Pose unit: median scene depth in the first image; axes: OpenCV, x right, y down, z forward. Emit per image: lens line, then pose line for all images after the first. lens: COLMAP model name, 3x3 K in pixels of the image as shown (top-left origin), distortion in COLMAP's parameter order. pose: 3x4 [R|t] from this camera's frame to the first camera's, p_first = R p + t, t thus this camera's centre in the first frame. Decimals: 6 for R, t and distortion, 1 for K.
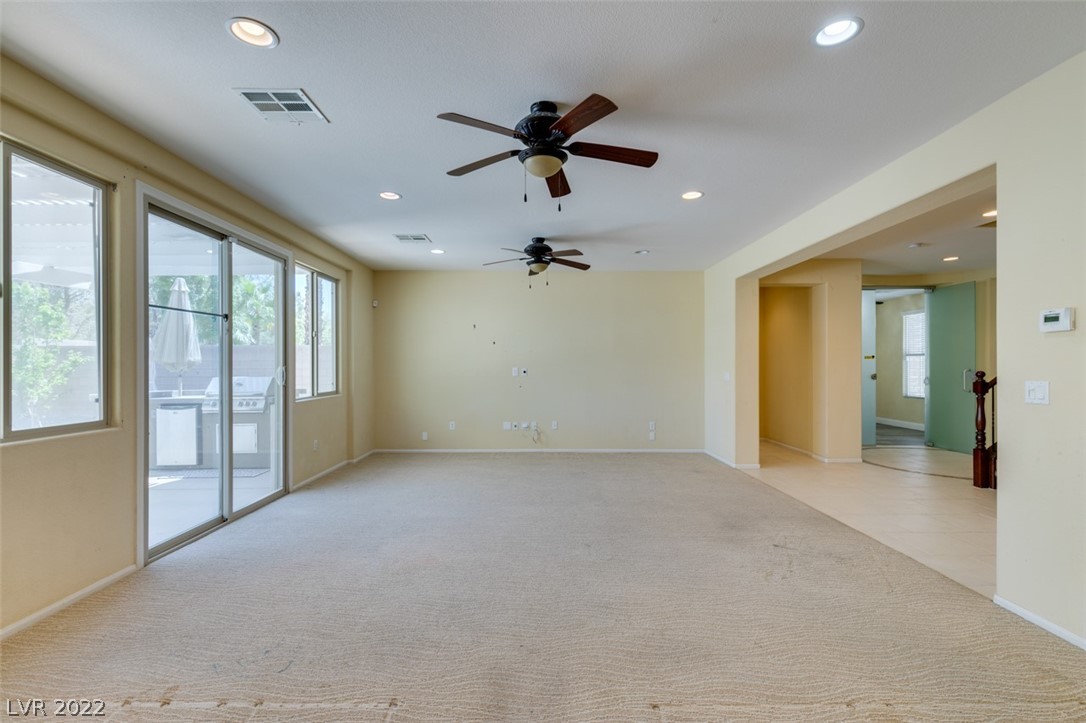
lens RADIAL K [[486.6, 0, 542.2], [0, 486.6, 364.6], [0, 0, 1]] dist [0.005984, -0.001050]
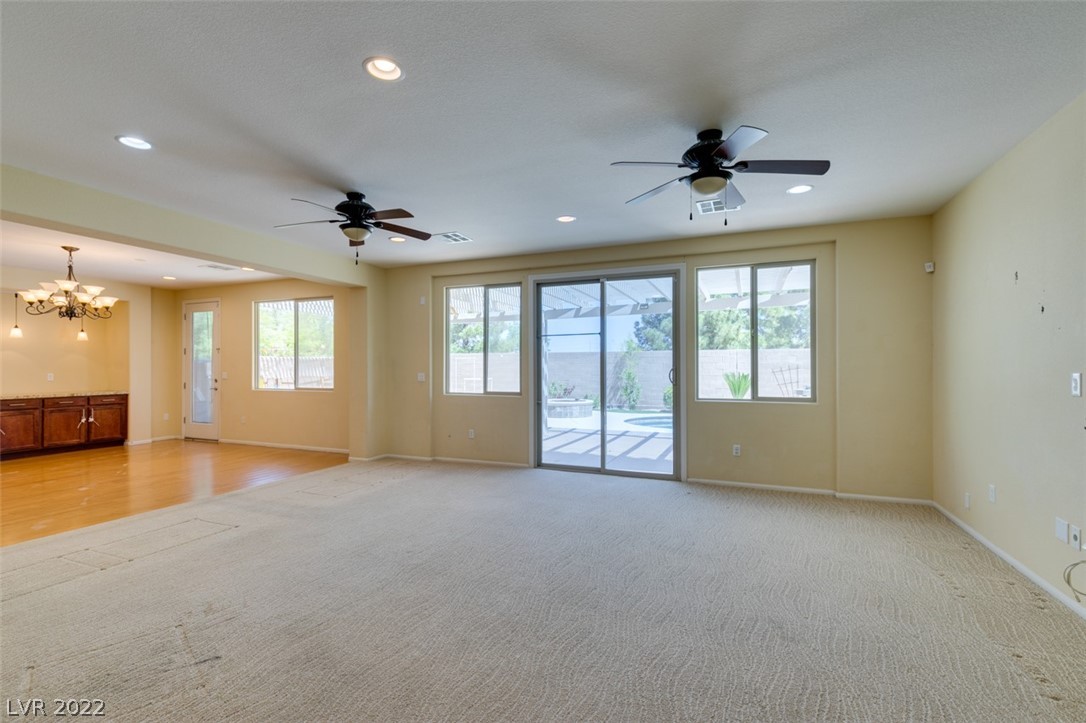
lens RADIAL K [[486.6, 0, 538.9], [0, 486.6, 359.5], [0, 0, 1]] dist [0.005984, -0.001050]
pose [[-0.394117, -0.012787, -0.918971, 0.757828], [0.004265, 0.999867, -0.015742, 0.002381], [0.919050, -0.010124, -0.394010, 1.379539]]
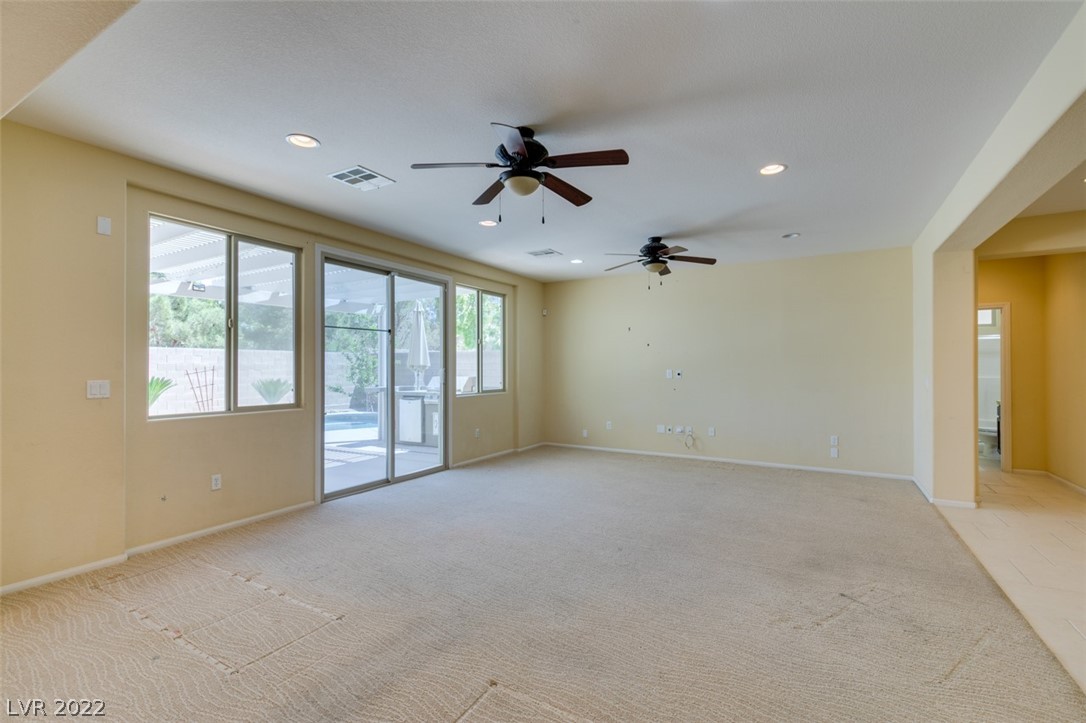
lens RADIAL K [[486.6, 0, 542.2], [0, 486.6, 366.6], [0, 0, 1]] dist [0.005984, -0.001050]
pose [[0.860731, 0.000082, -0.509060, 0.391973], [0.000549, 0.999999, 0.001089, -0.002208], [0.509060, -0.001217, 0.860730, 0.054730]]
